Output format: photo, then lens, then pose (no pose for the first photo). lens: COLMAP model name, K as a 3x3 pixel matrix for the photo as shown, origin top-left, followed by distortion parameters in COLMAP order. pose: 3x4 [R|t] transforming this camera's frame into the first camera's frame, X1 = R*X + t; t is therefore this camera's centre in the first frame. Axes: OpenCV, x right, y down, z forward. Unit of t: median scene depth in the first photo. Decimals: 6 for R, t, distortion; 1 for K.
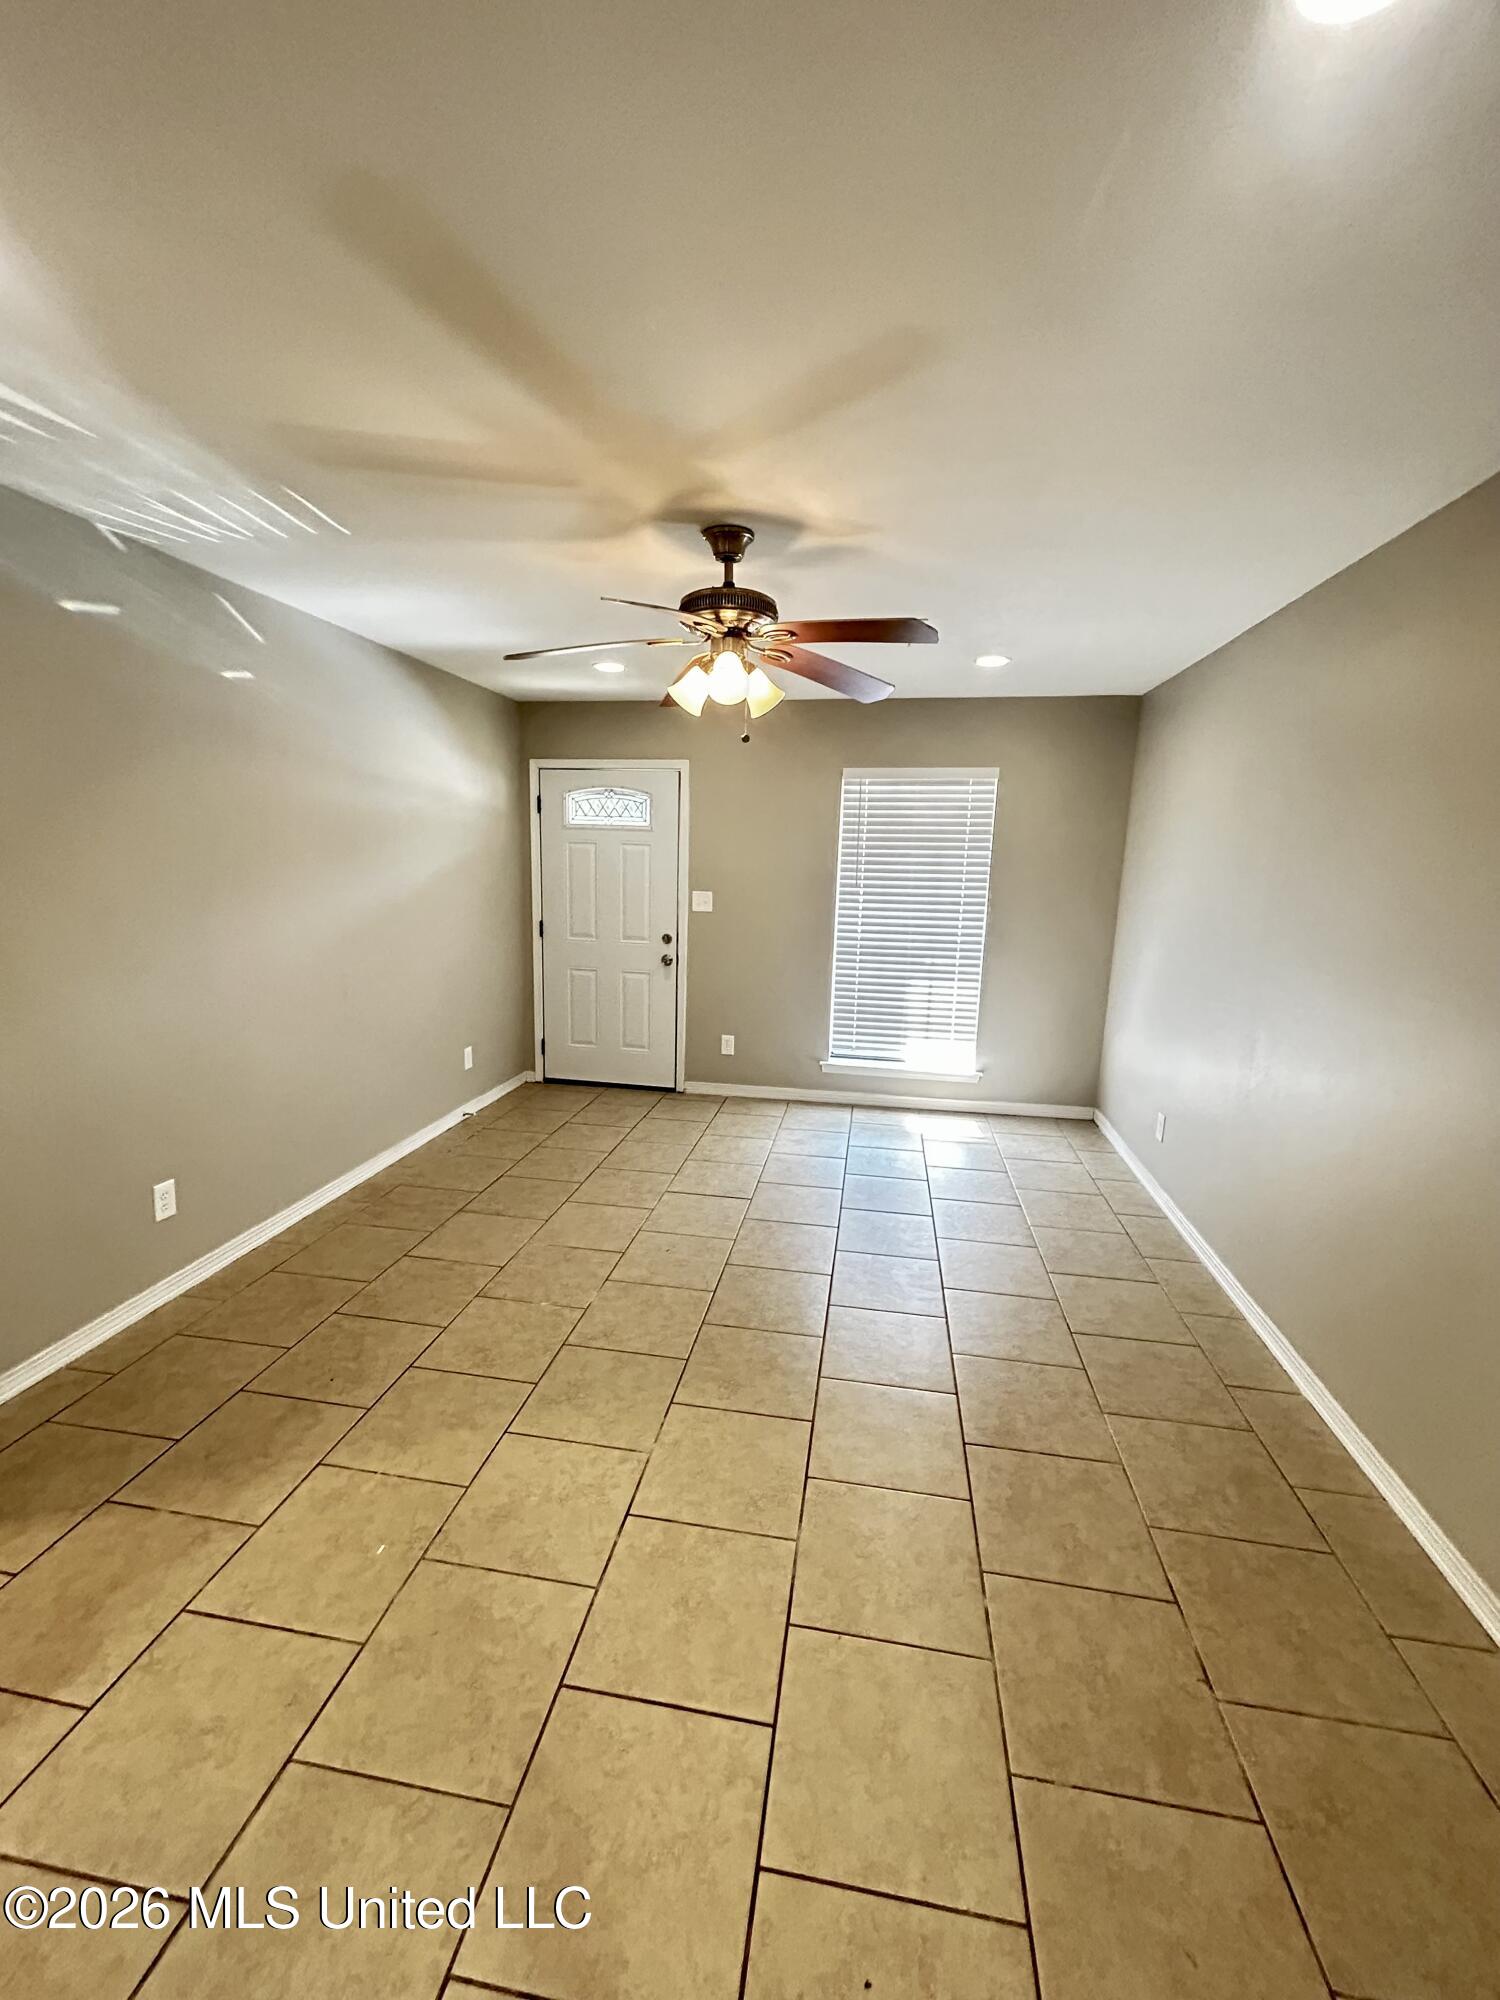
lens RADIAL K [[810.2, 0, 750.0], [0, 810.2, 1000.0], [0, 0, 1]] dist [-0.000283, -0.000014]
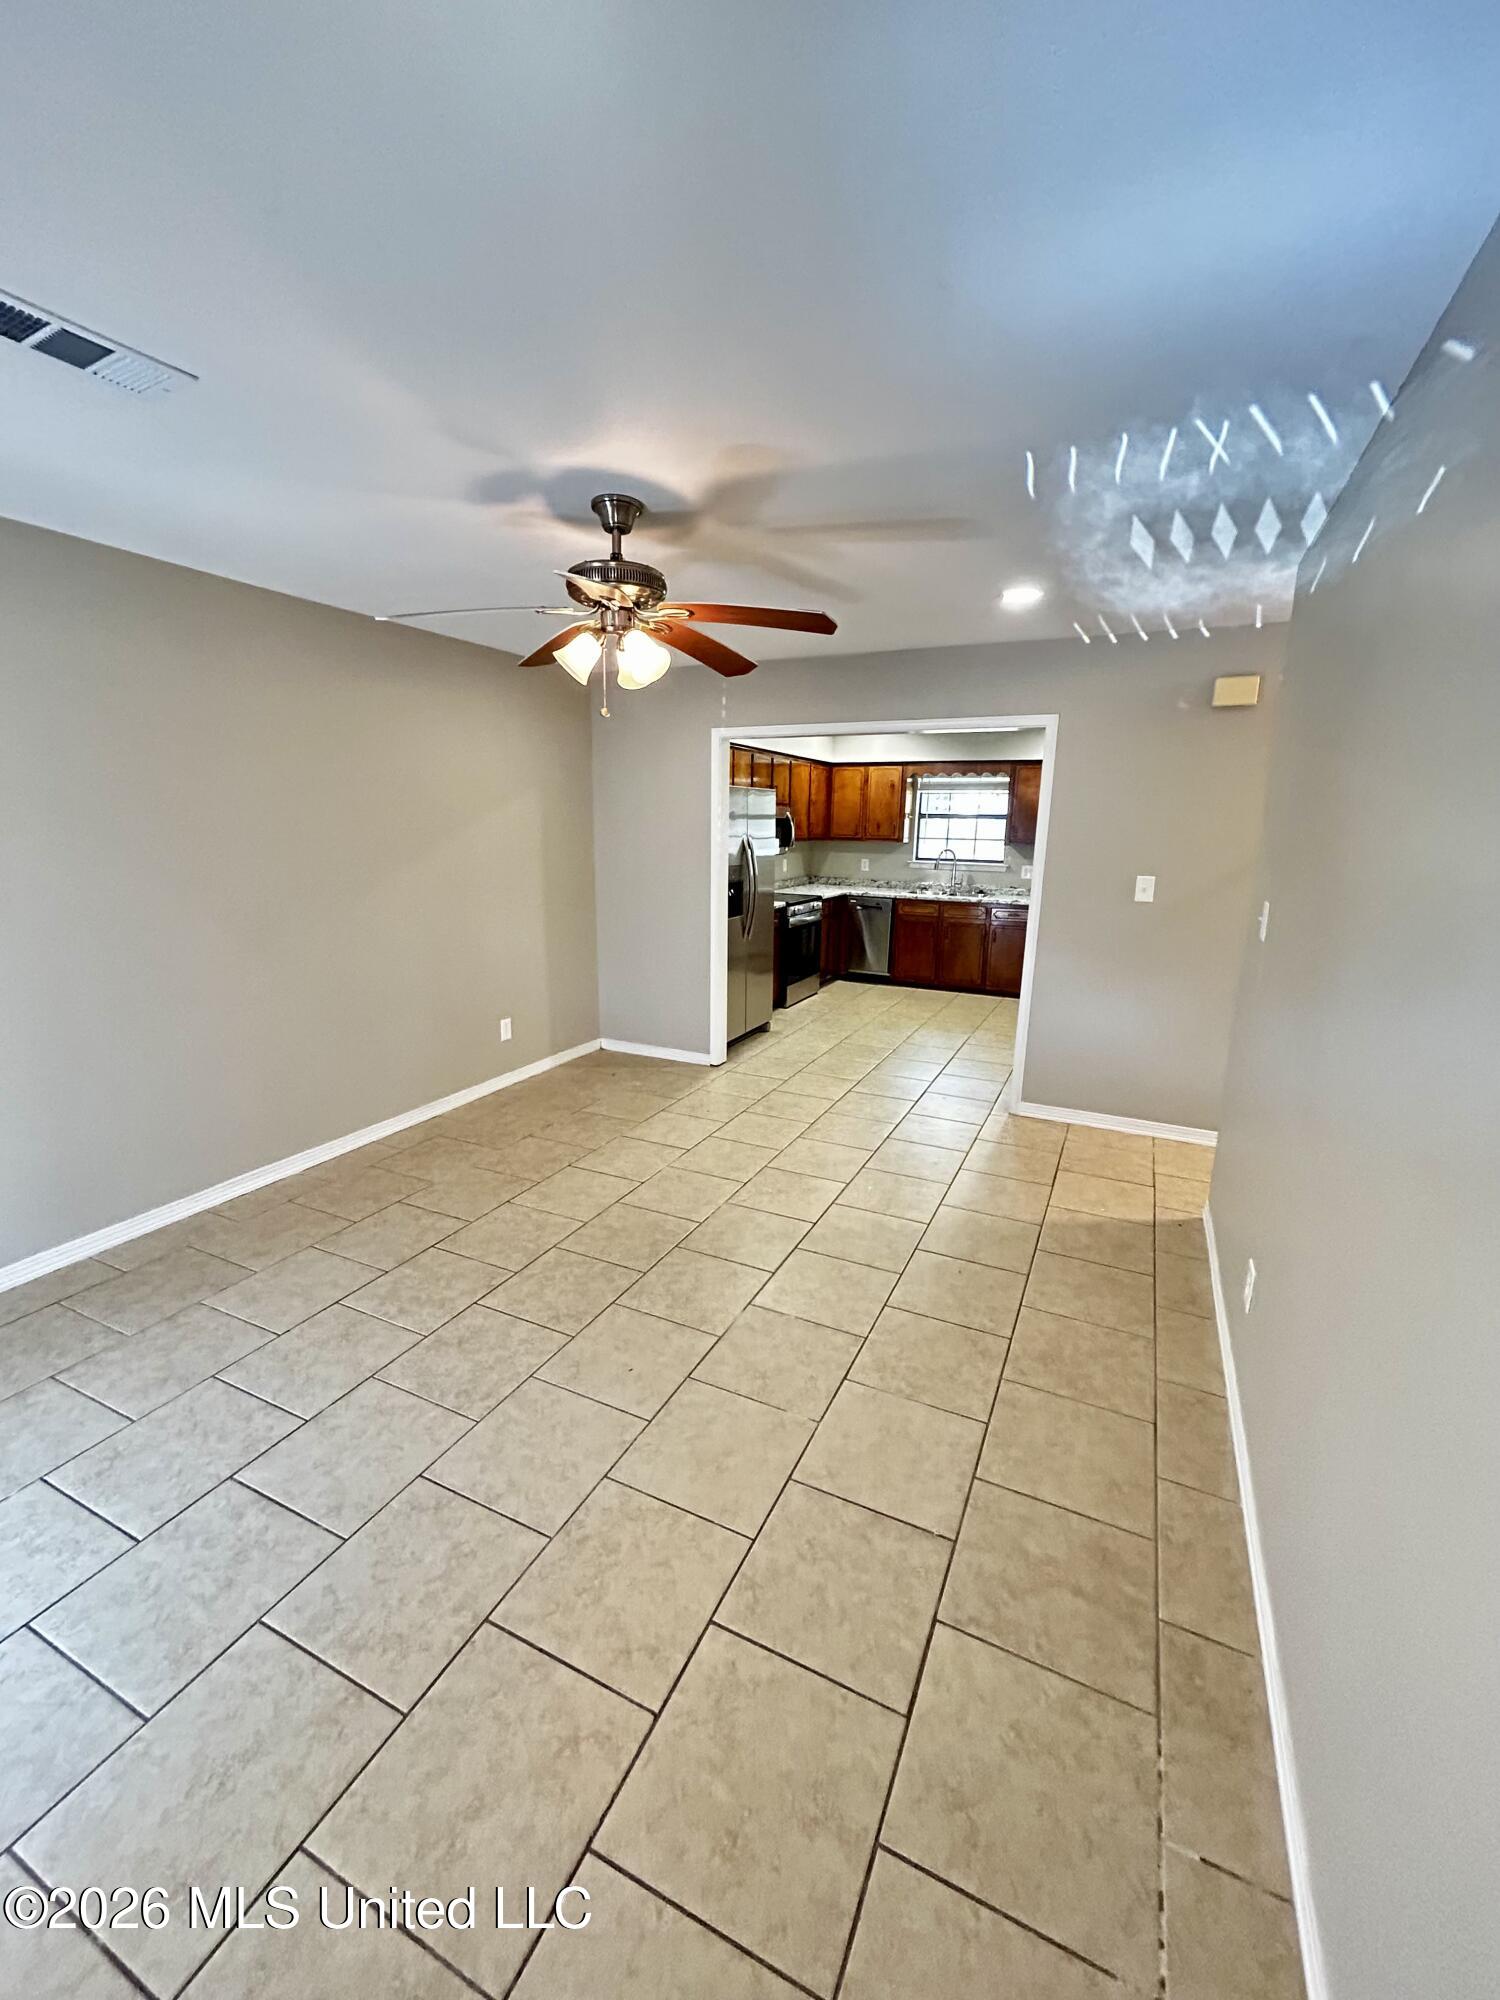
lens RADIAL K [[810.2, 0, 750.0], [0, 810.2, 1000.0], [0, 0, 1]] dist [-0.000283, -0.000014]
pose [[-0.959217, -0.098837, 0.264829, -0.511279], [0.013900, 0.919253, 0.393423, -0.404549], [-0.282329, 0.381059, -0.880389, 2.071227]]
